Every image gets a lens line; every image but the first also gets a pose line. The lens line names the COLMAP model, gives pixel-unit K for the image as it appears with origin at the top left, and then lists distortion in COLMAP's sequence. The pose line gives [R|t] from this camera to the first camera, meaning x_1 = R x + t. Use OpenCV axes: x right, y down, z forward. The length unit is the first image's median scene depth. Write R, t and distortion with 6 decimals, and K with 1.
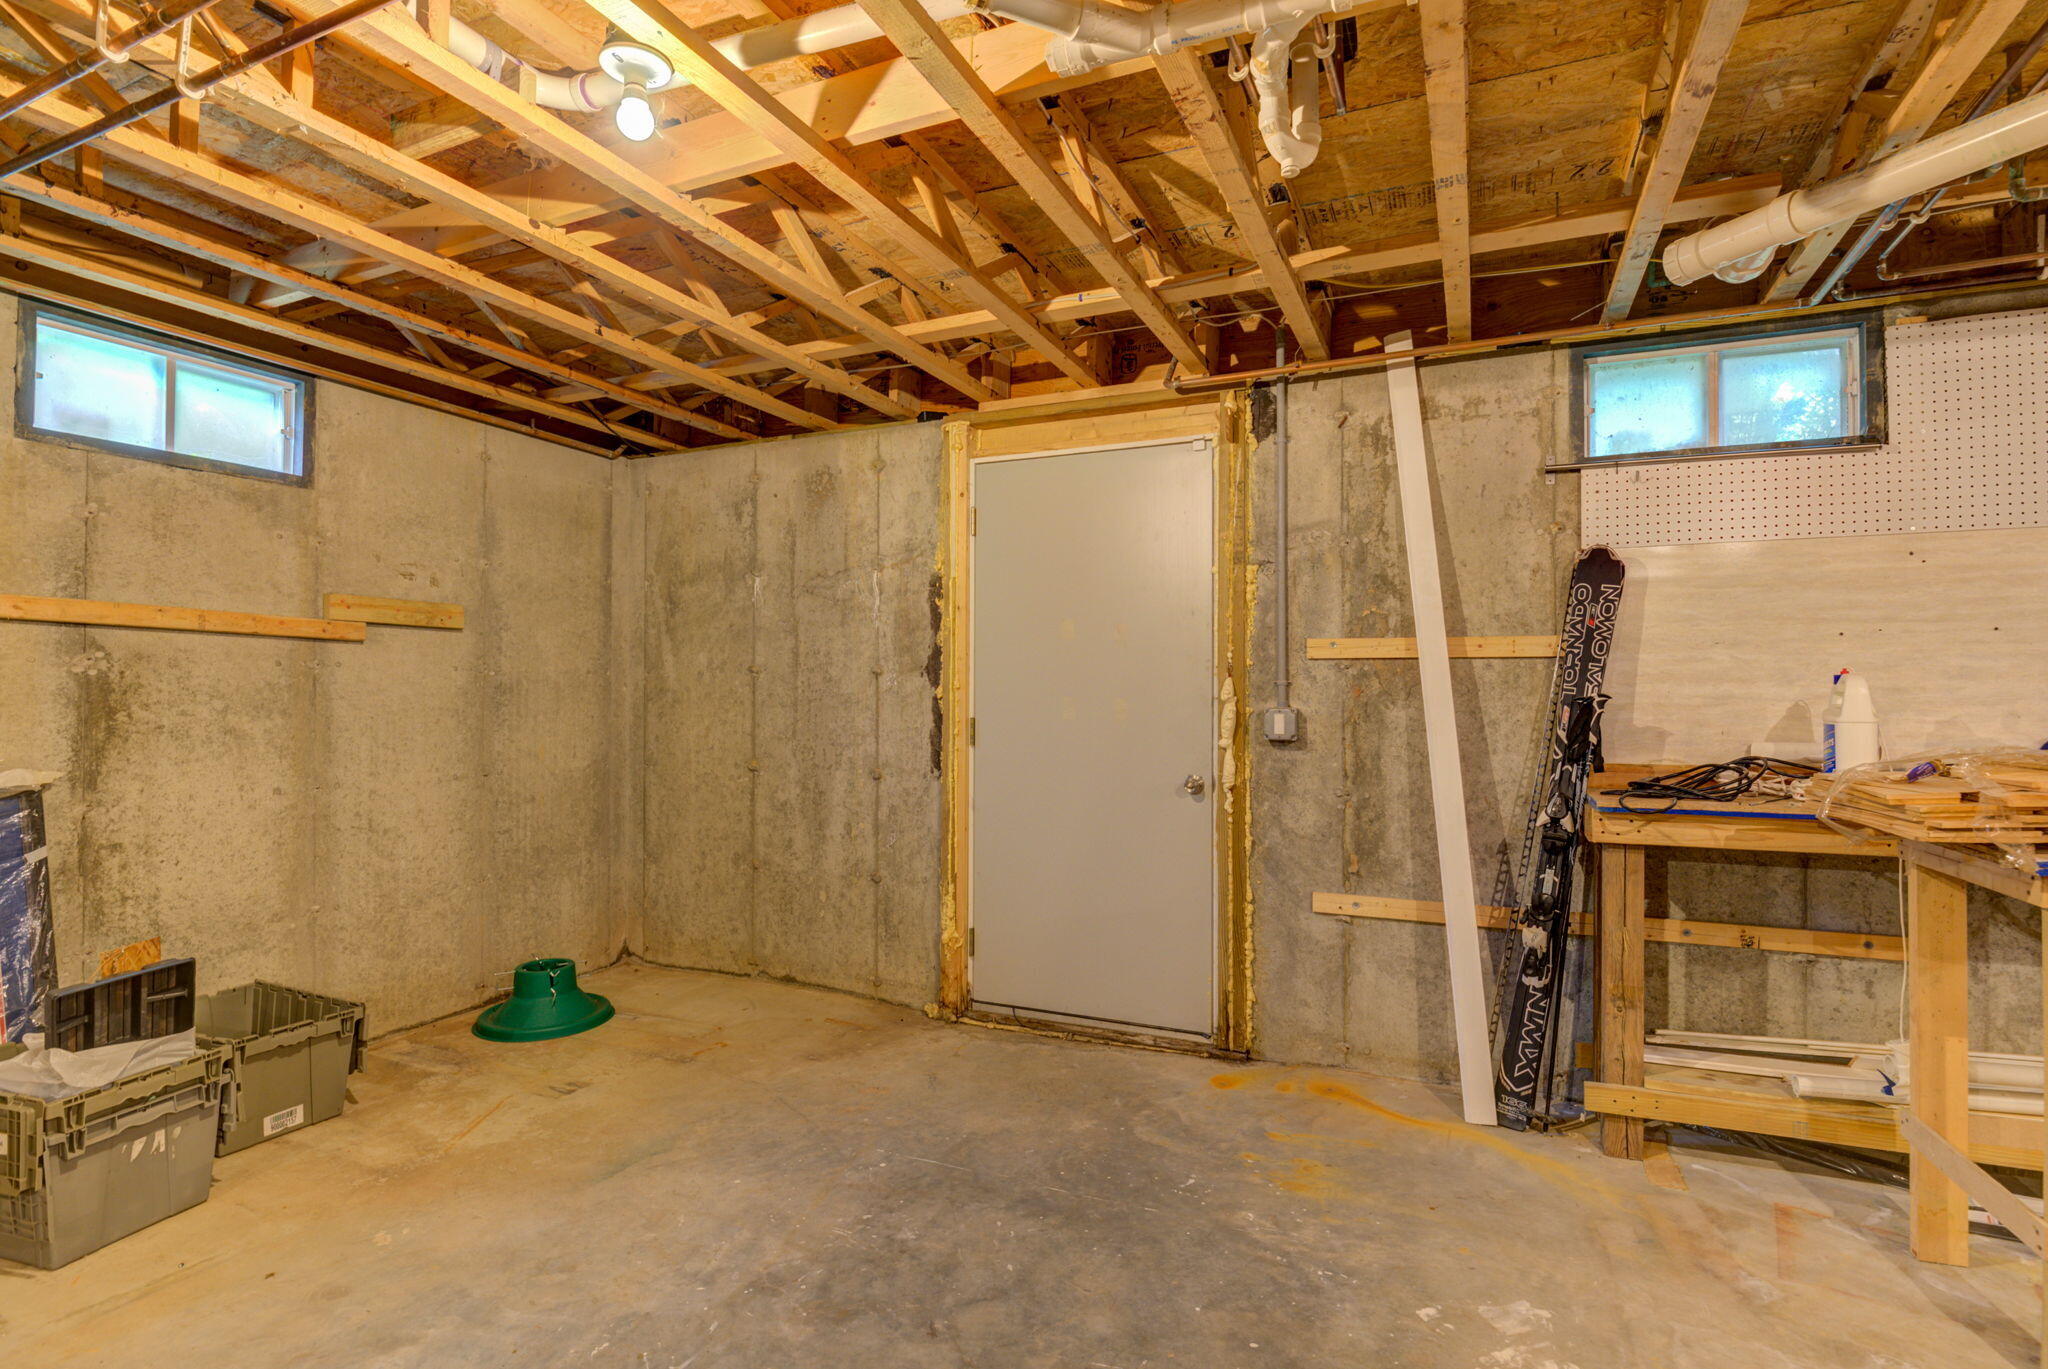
lens RADIAL K [[997.3, 0, 1027.3], [0, 997.3, 689.1], [0, 0, 1]] dist [-0.006111, -0.000650]
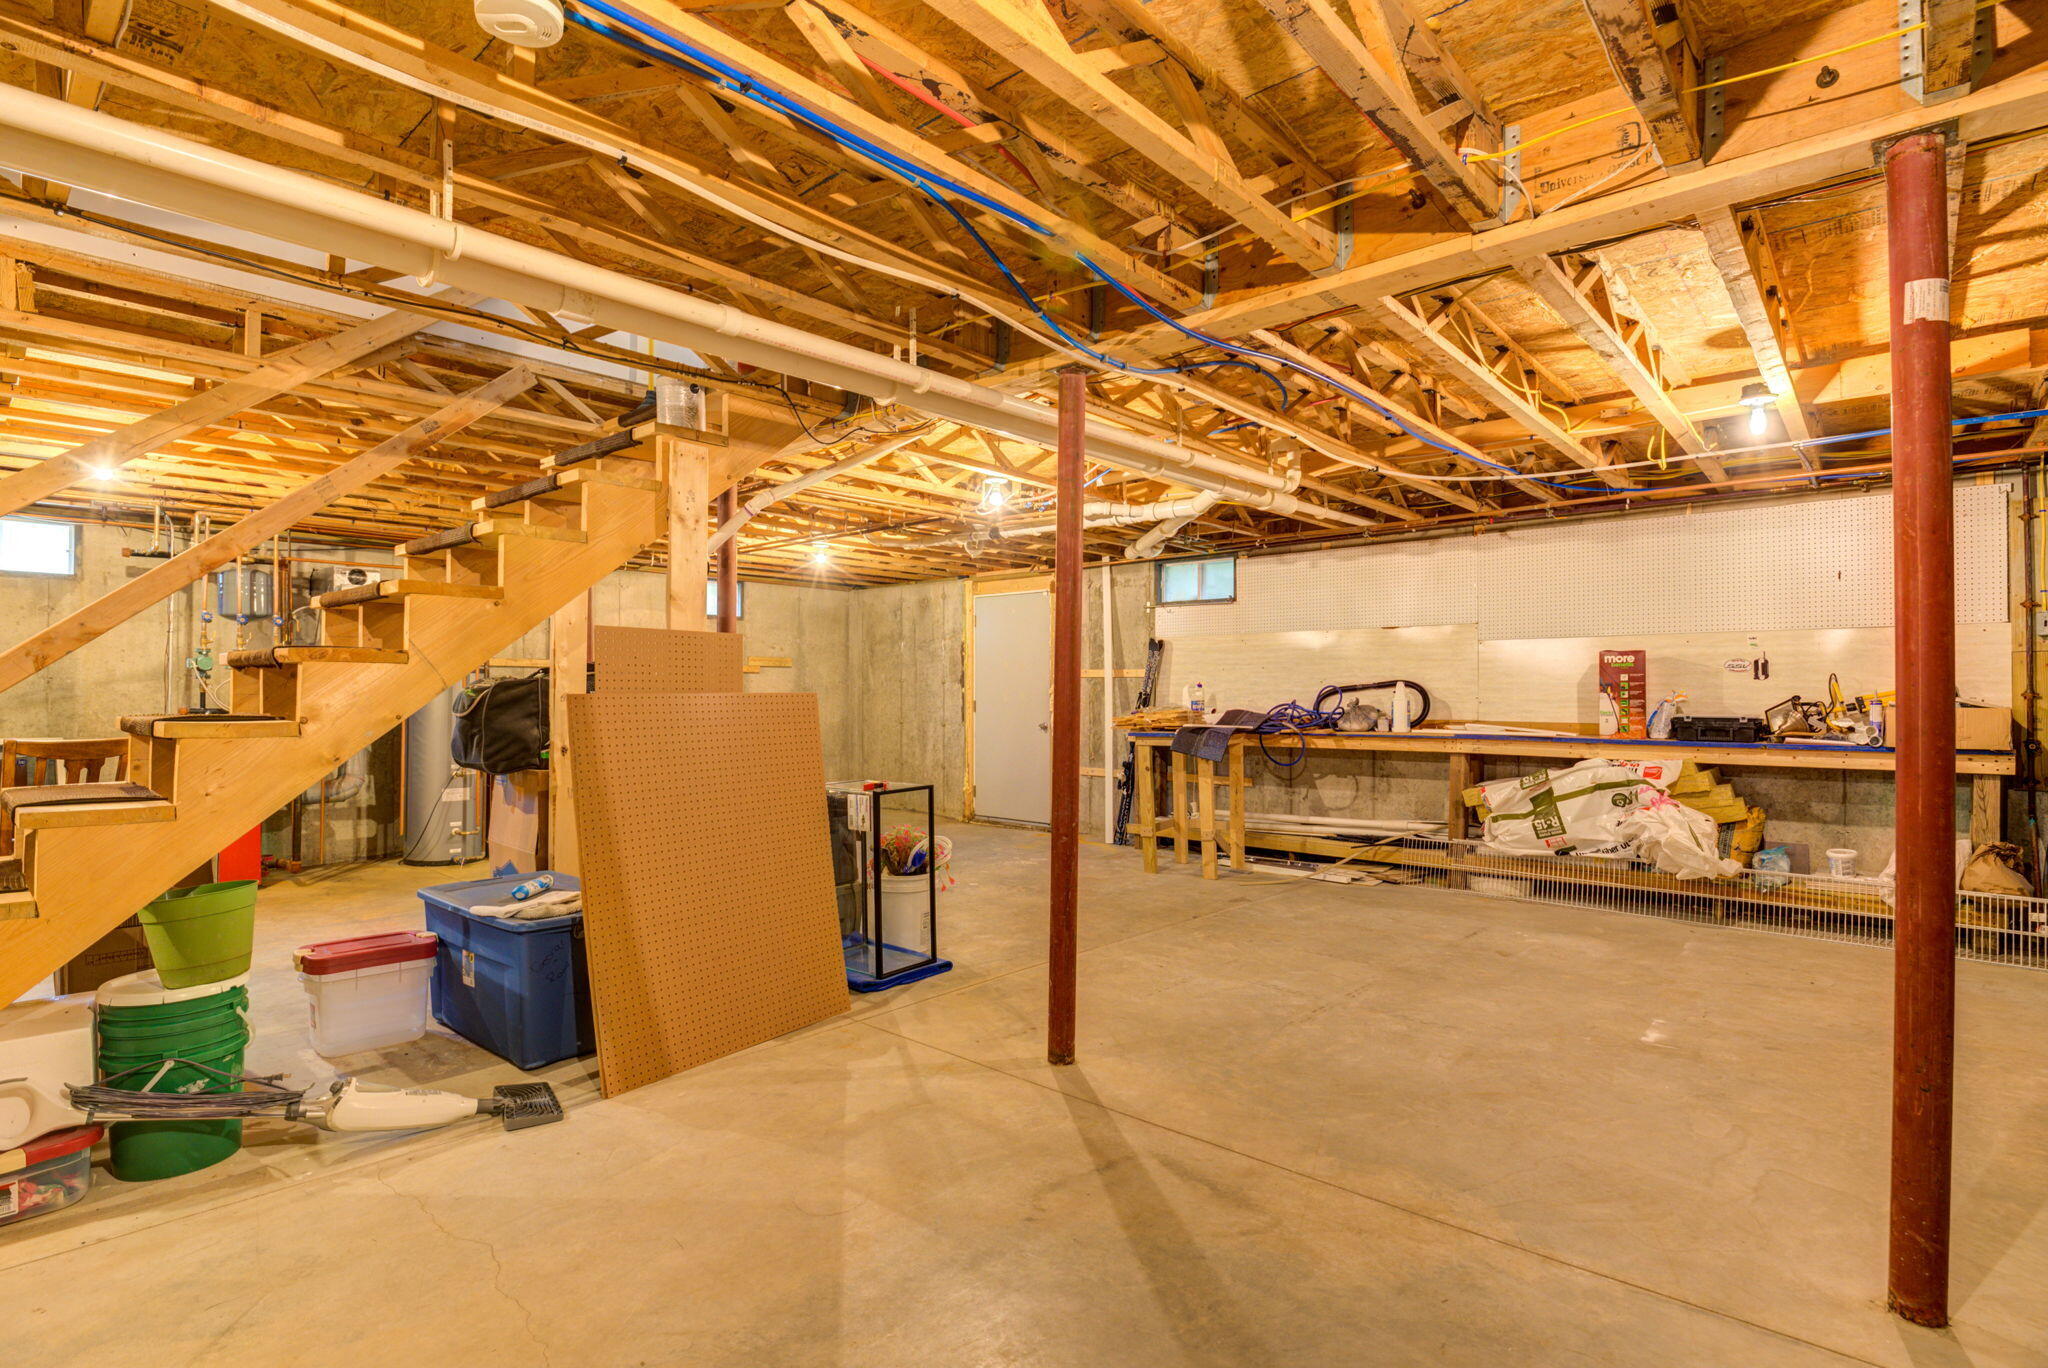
lens RADIAL K [[997.3, 0, 1026.0], [0, 997.3, 685.1], [0, 0, 1]] dist [-0.006111, -0.000650]
pose [[0.953932, -0.004697, -0.299987, 0.790366], [0.006196, 0.999973, 0.004049, -0.018776], [0.299959, -0.005721, 0.953935, -1.289387]]
